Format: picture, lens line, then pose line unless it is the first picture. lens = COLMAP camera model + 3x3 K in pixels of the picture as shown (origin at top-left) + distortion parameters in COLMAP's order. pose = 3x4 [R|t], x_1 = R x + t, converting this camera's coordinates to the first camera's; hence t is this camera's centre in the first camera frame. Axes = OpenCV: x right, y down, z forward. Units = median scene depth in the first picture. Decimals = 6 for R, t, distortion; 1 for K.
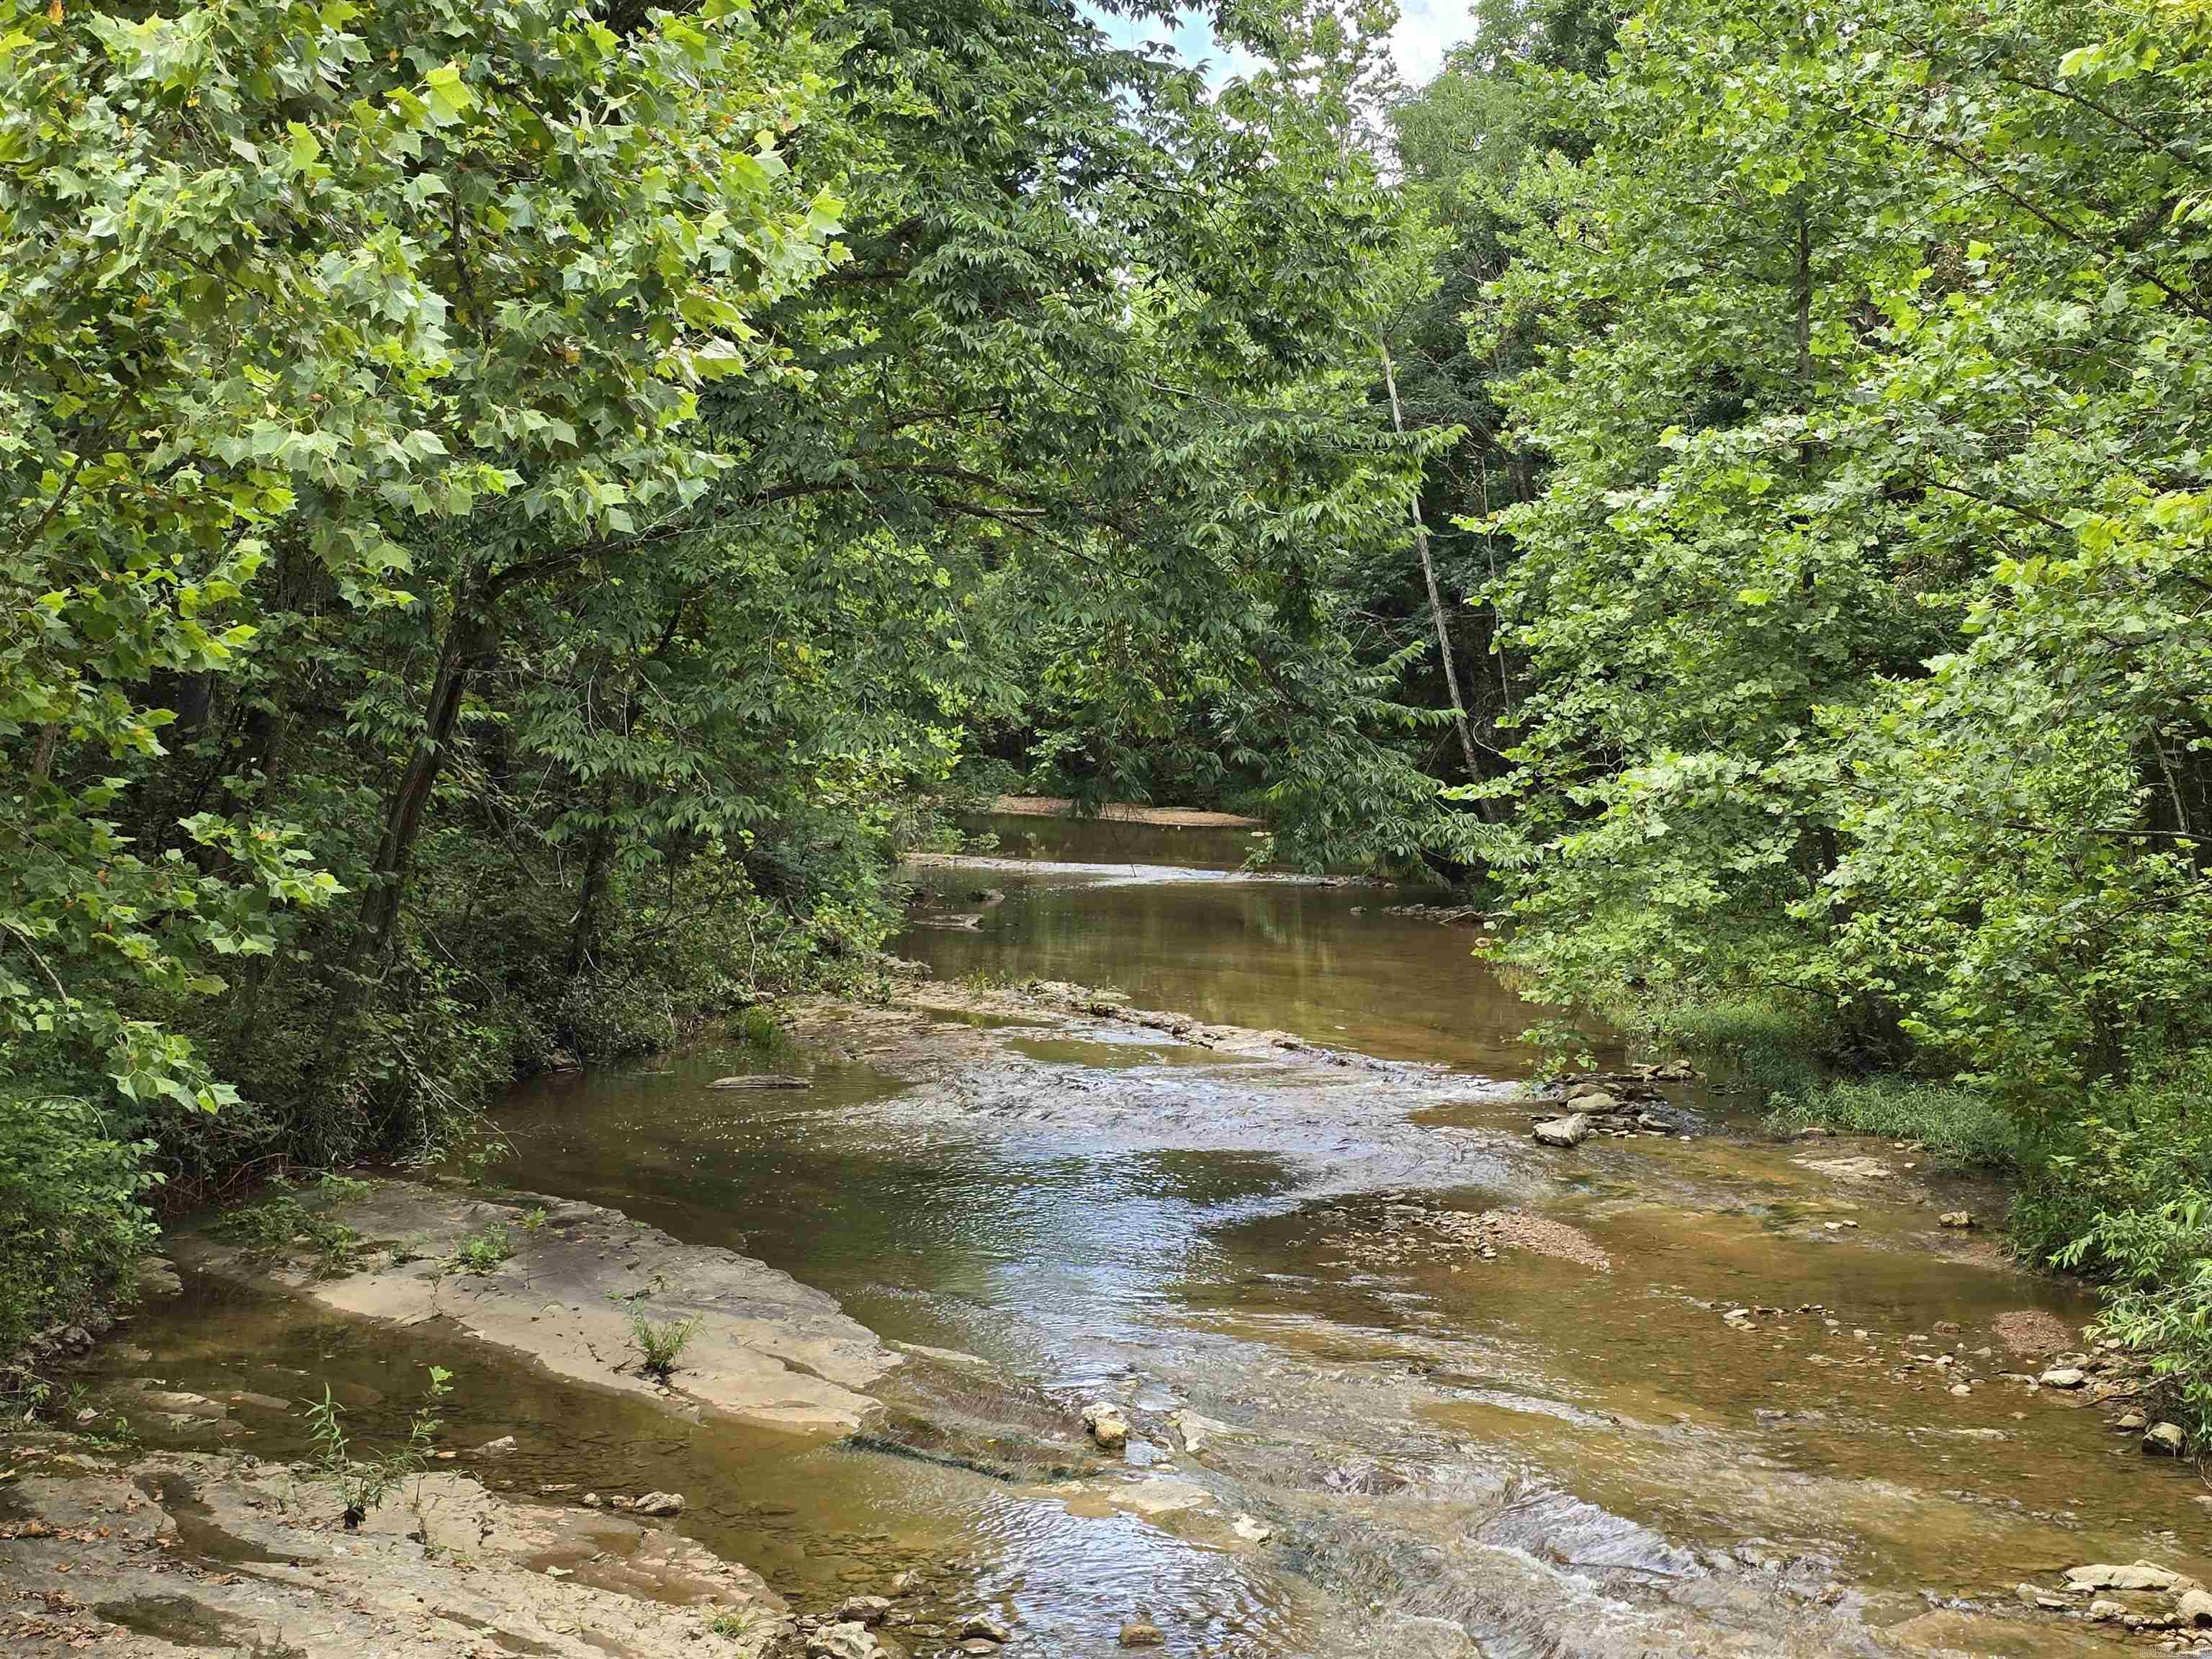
lens RADIAL K [[1499.5, 0, 1116.9], [0, 1499.5, 925.2], [0, 0, 1]] dist [0.045068, -0.000789]
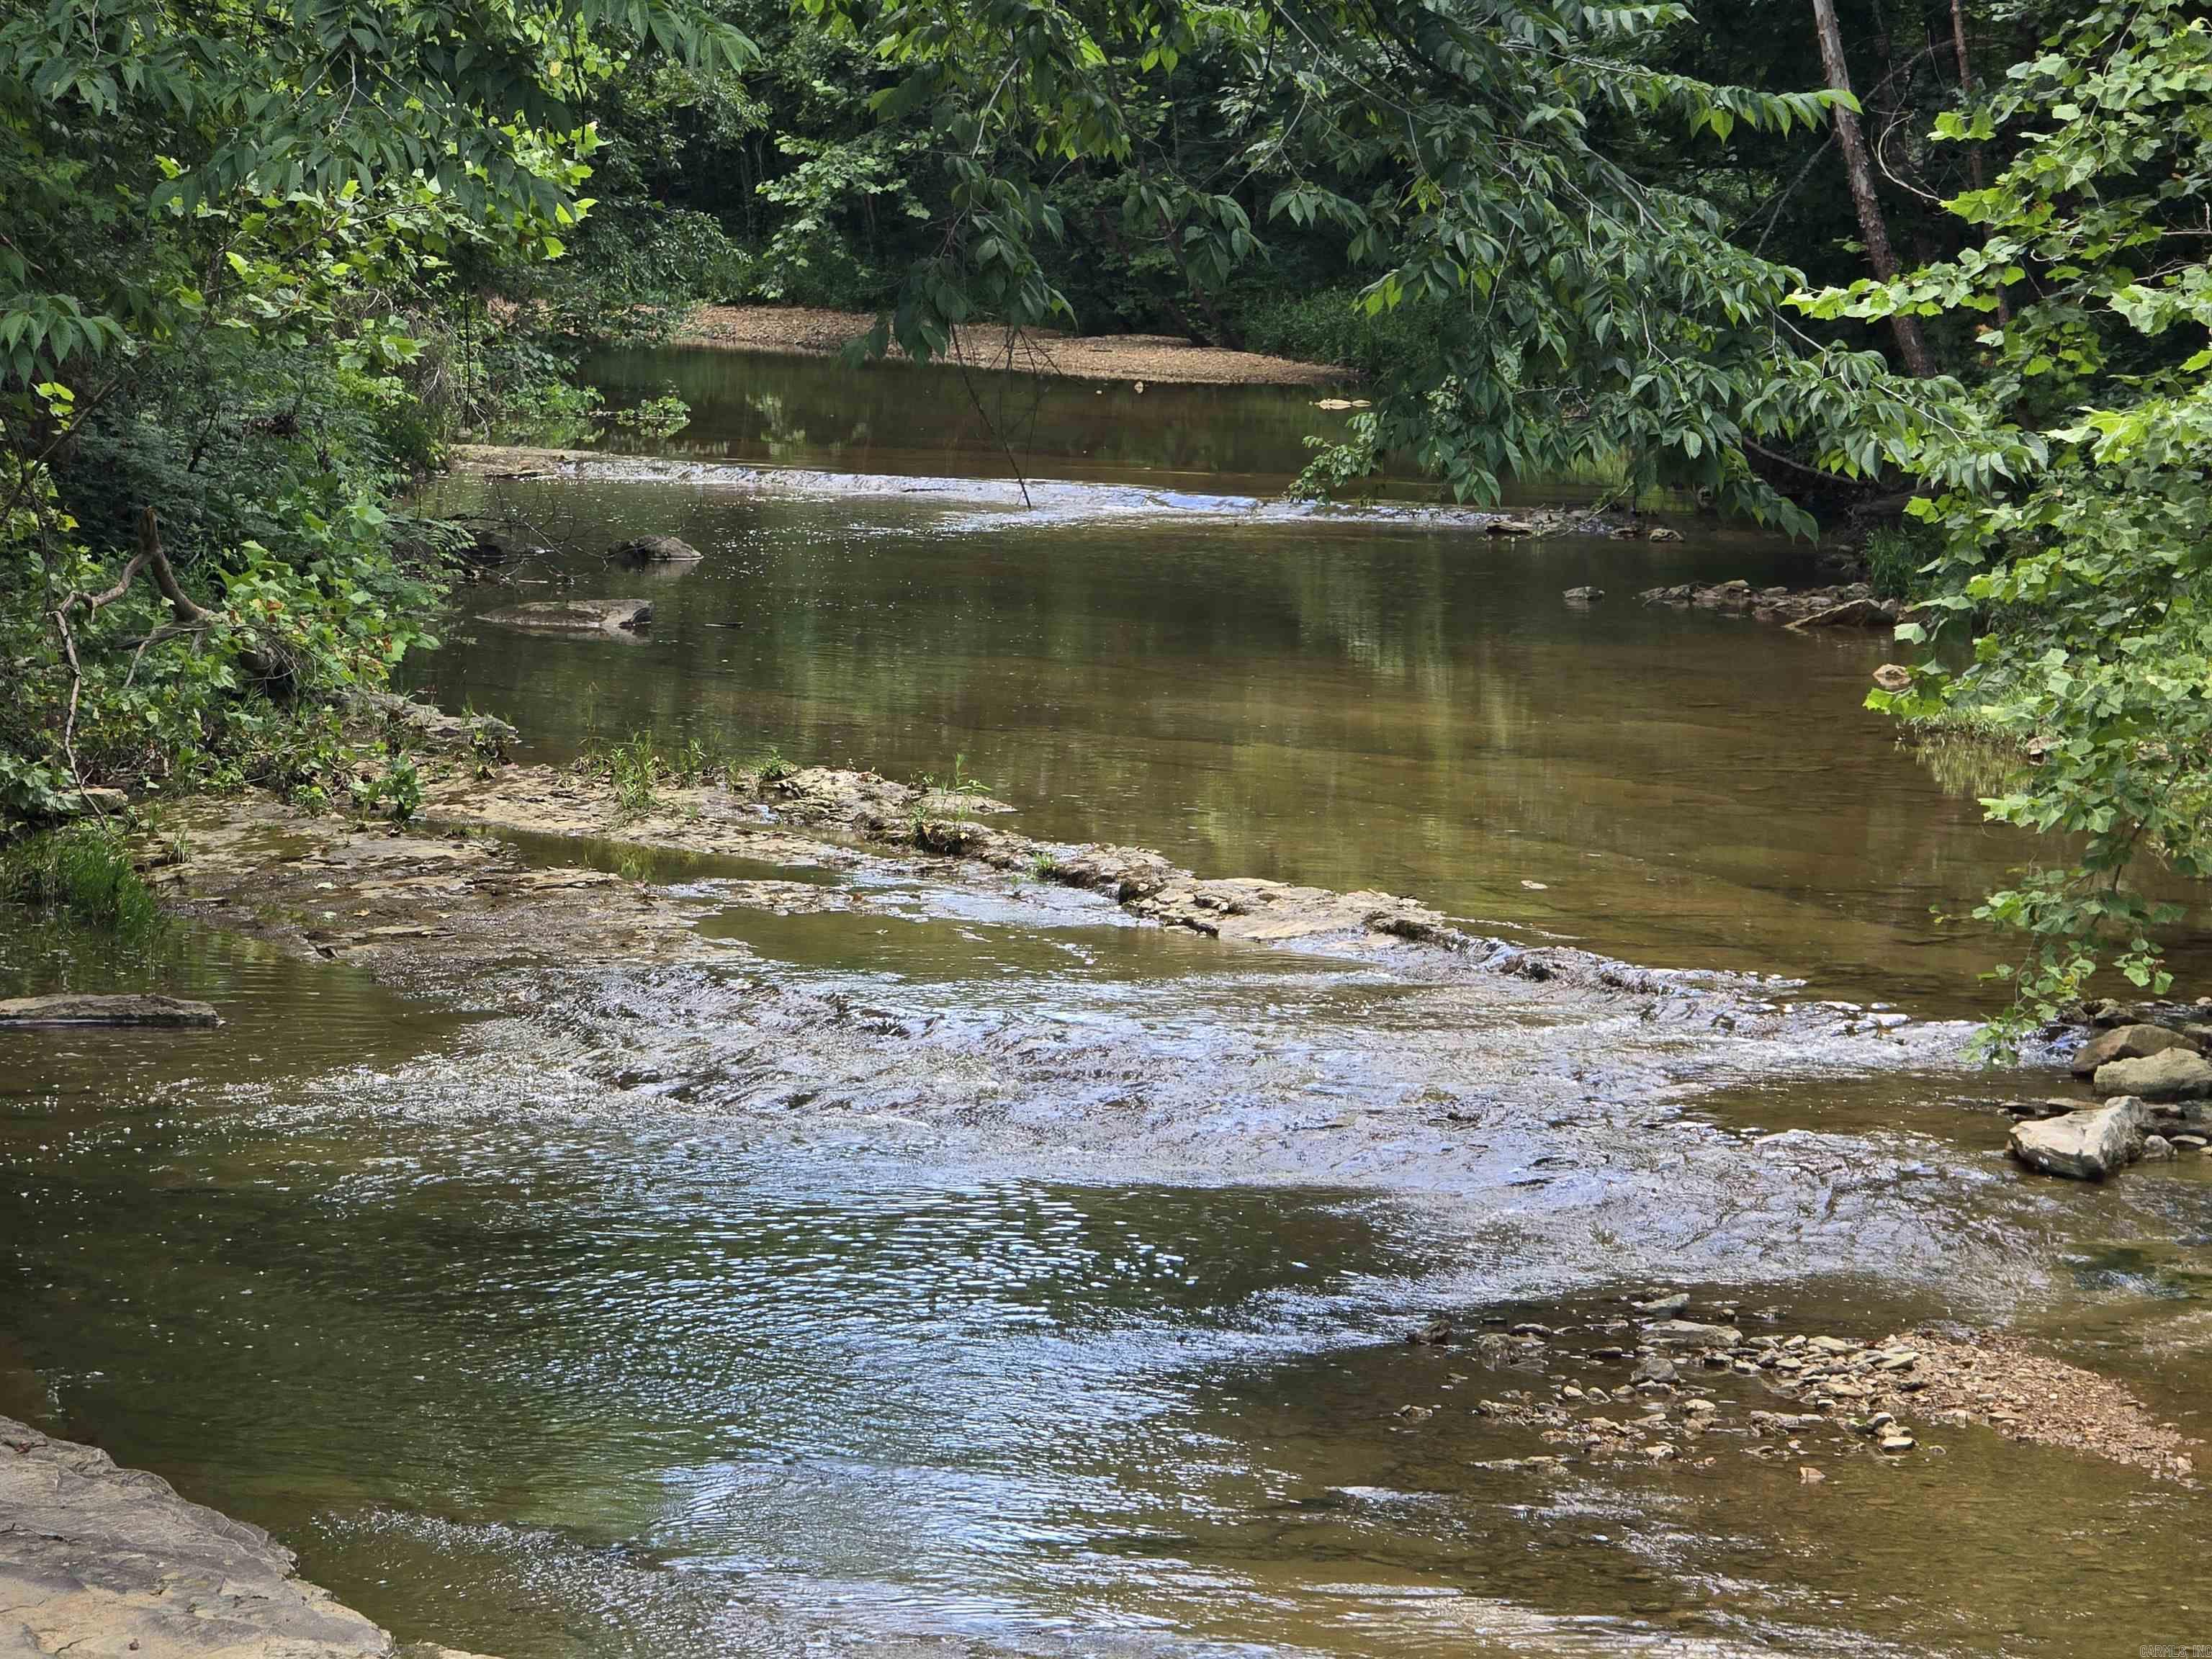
lens RADIAL K [[7395.1, 0, 1106.2], [0, 7395.1, 829.7], [0, 0, 1]] dist [-0.076117, 0.000000]
pose [[0.999940, 0.005658, 0.009389, 0.014864], [-0.006476, 0.995972, 0.089428, -0.122660], [-0.008846, -0.089484, 0.995949, -0.968974]]
